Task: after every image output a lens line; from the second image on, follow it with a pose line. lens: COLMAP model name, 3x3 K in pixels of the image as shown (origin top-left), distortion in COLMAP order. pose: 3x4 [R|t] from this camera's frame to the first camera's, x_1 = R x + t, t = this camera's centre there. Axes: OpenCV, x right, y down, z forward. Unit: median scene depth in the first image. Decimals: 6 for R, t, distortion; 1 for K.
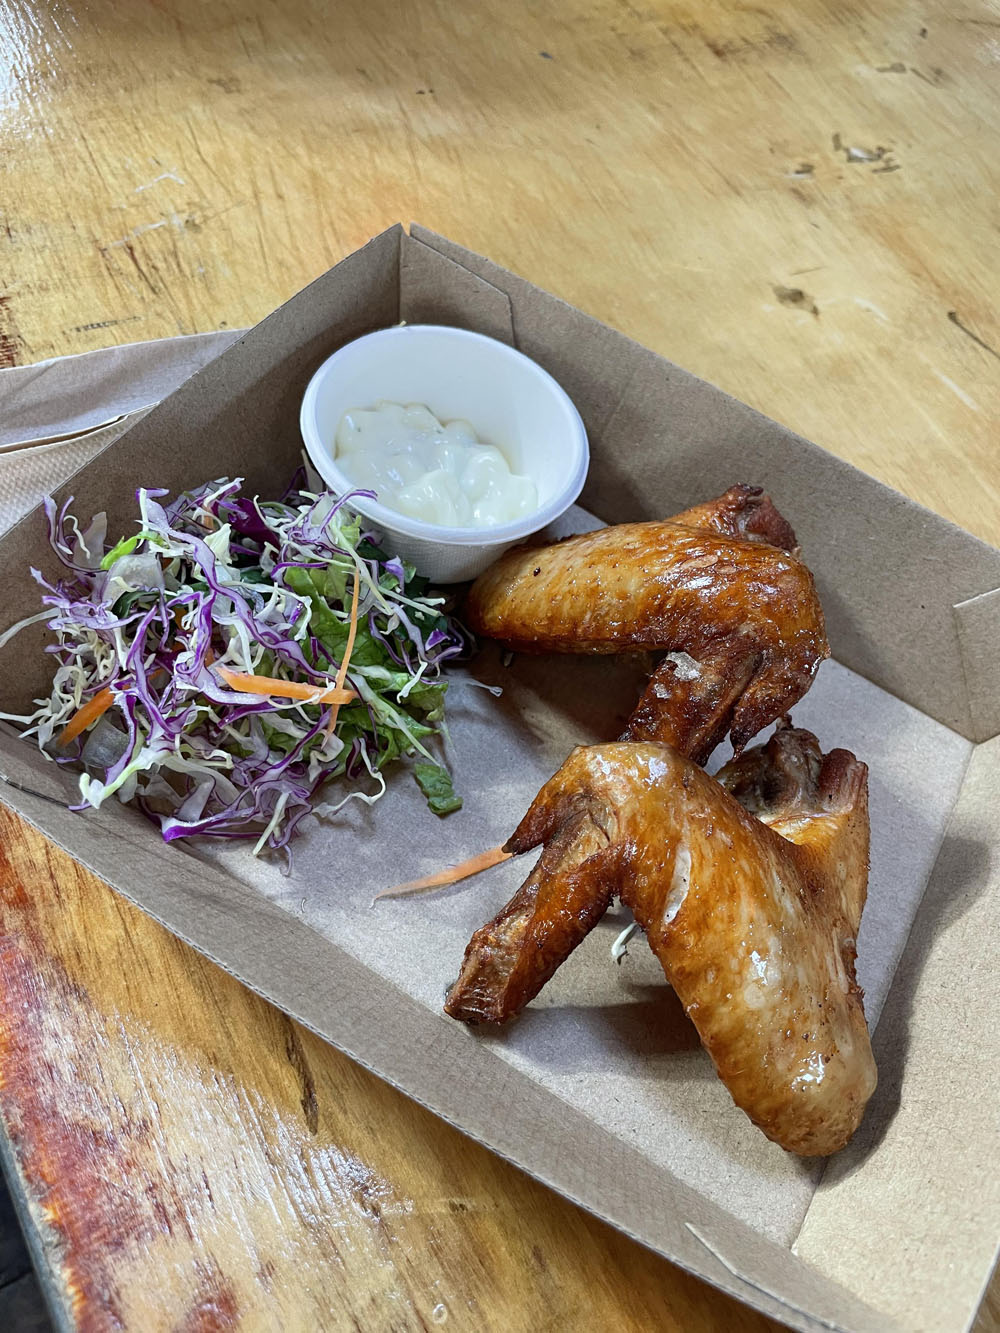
lens RADIAL K [[1020.4, 0, 499.4], [0, 1020.4, 658.9], [0, 0, 1]] dist [0.028709, -0.098763]
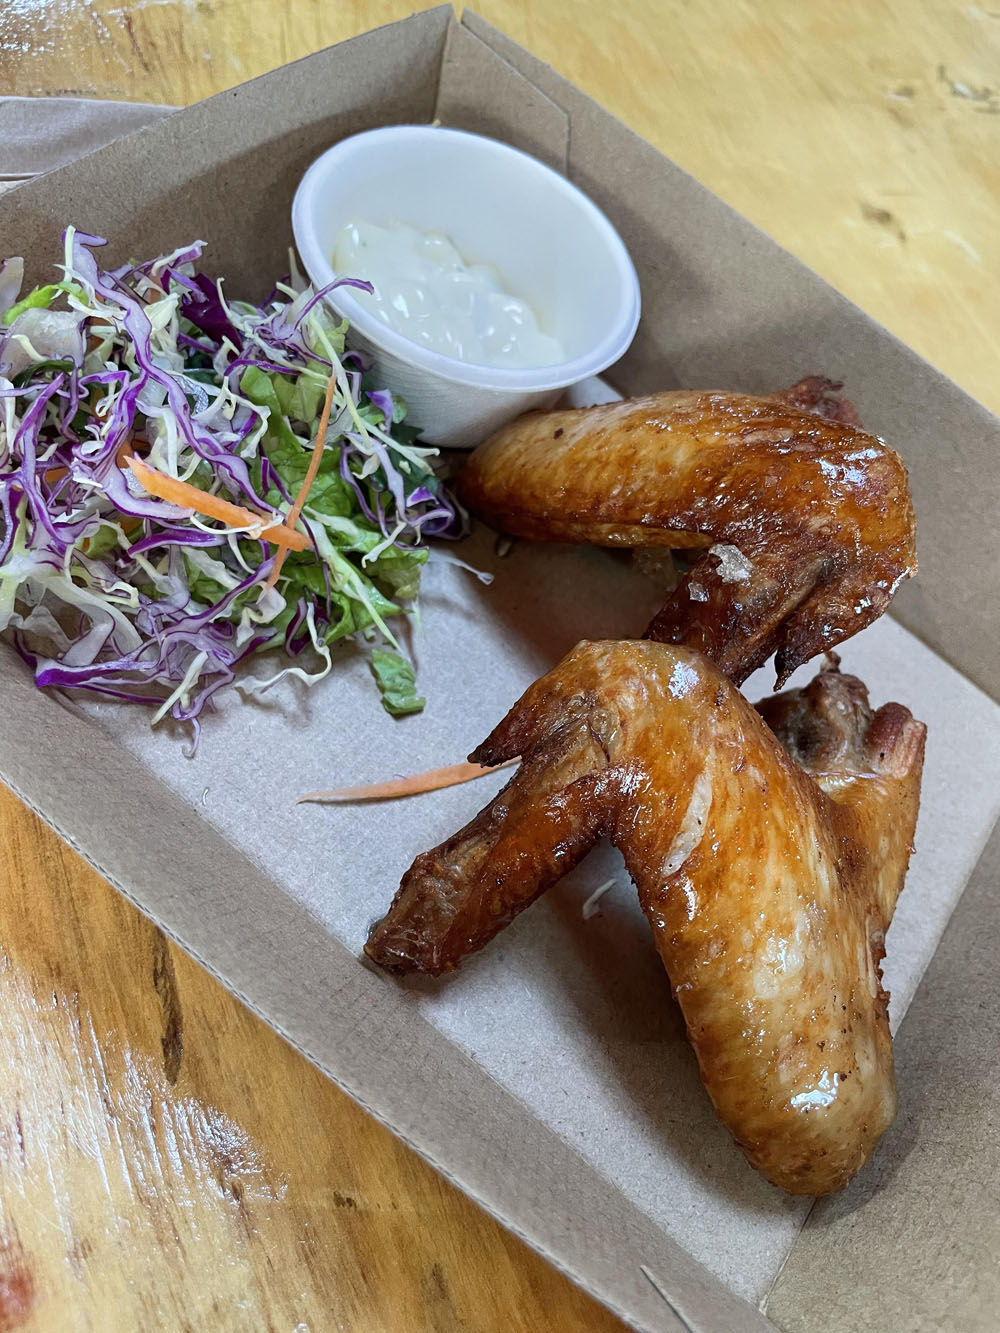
lens RADIAL K [[1020.4, 0, 508.2], [0, 1020.4, 670.7], [0, 0, 1]] dist [0.028709, -0.098763]
pose [[0.988436, 0.146767, 0.038138, -0.006043], [-0.147704, 0.988763, 0.023030, 0.096114], [-0.034329, -0.028397, 0.999007, 0.217279]]
